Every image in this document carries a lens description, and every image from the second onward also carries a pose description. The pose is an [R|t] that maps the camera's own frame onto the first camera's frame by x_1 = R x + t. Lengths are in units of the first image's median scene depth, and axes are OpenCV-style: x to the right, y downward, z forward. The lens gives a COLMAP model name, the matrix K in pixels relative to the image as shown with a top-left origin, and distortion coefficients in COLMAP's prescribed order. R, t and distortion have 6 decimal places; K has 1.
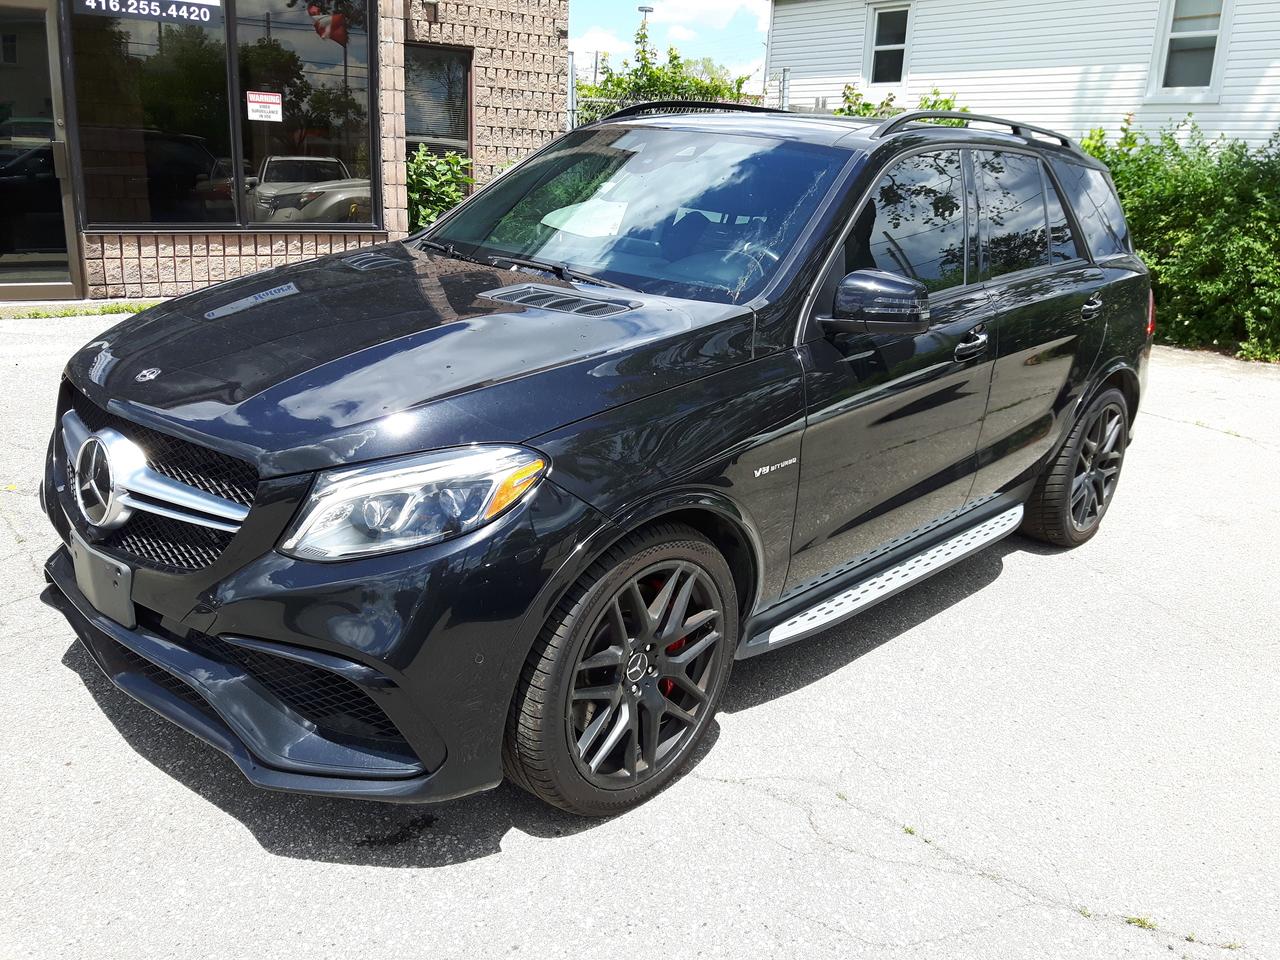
lens RADIAL K [[1158.8, 0, 640.0], [0, 1158.8, 480.0], [0, 0, 1]] dist [0.034964, 0.001759]
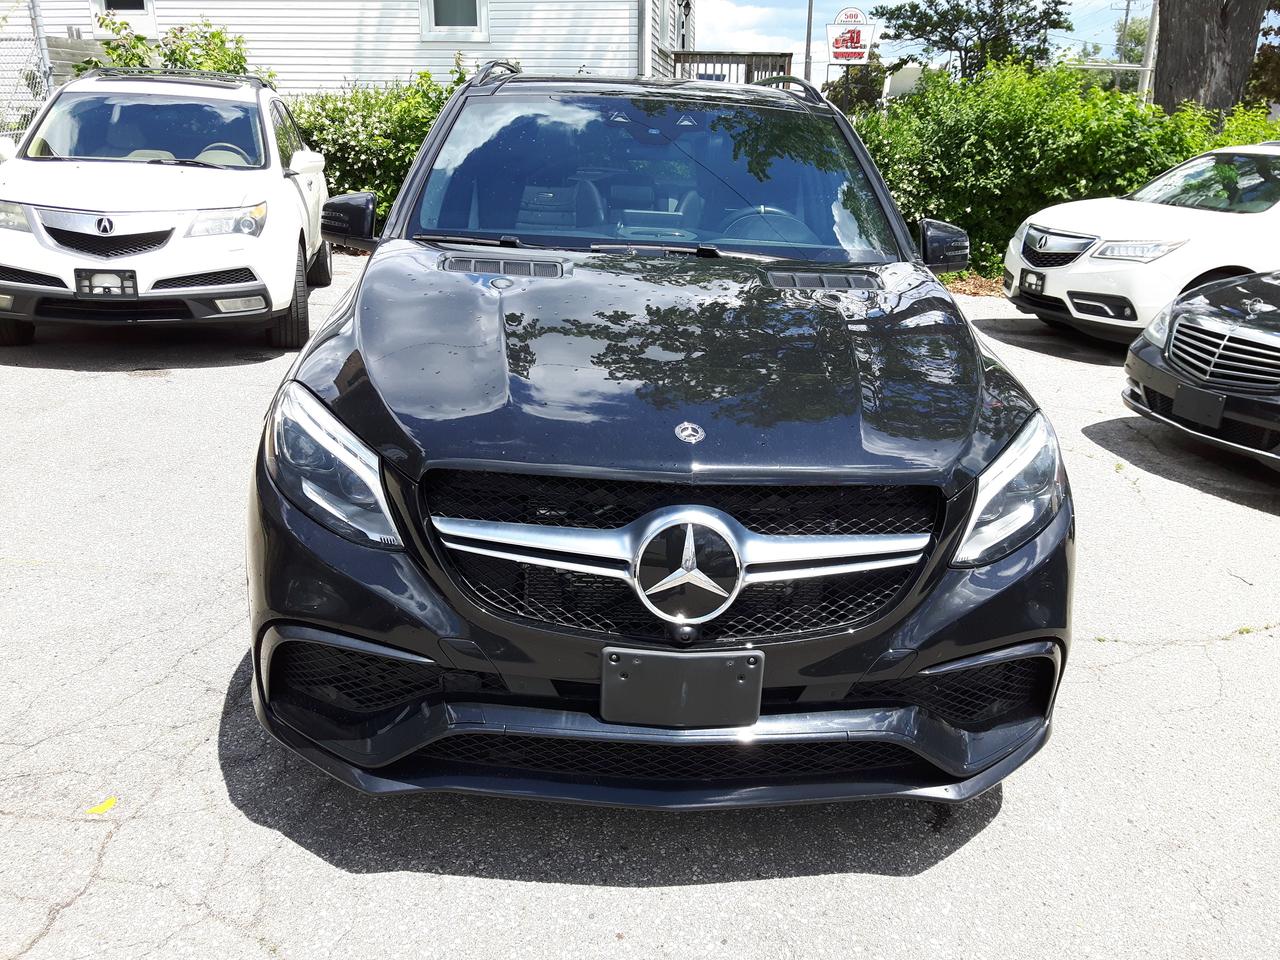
lens RADIAL K [[1158.8, 0, 640.0], [0, 1158.8, 480.0], [0, 0, 1]] dist [0.034964, 0.001759]
pose [[0.674288, -0.260903, 0.690844, -0.976769], [0.216872, 0.964219, 0.152471, -0.182193], [-0.705905, 0.047016, 0.706744, 0.422097]]
